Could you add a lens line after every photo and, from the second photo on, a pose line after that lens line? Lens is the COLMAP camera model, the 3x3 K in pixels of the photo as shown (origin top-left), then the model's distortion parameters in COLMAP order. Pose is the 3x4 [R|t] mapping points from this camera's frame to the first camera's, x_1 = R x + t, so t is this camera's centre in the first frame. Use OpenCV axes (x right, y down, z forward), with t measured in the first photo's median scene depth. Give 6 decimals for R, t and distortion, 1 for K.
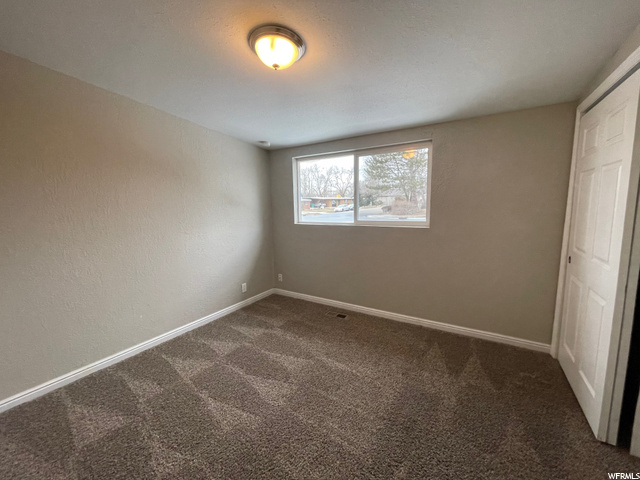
lens RADIAL K [[258.6, 0, 319.4], [0, 258.6, 235.5], [0, 0, 1]] dist [0.000084, -0.000420]
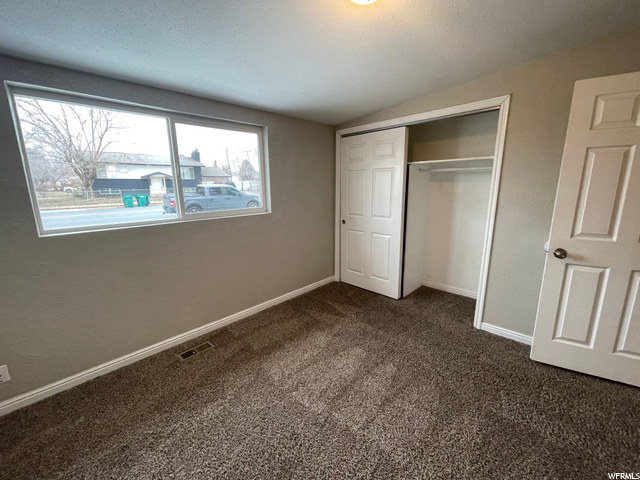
lens RADIAL K [[258.6, 0, 319.4], [0, 258.6, 235.5], [0, 0, 1]] dist [0.000084, -0.000420]
pose [[0.223988, -0.181863, 0.957473, -0.545418], [0.121192, 0.980007, 0.157791, -0.082387], [-0.967027, 0.080694, 0.241550, 0.553048]]
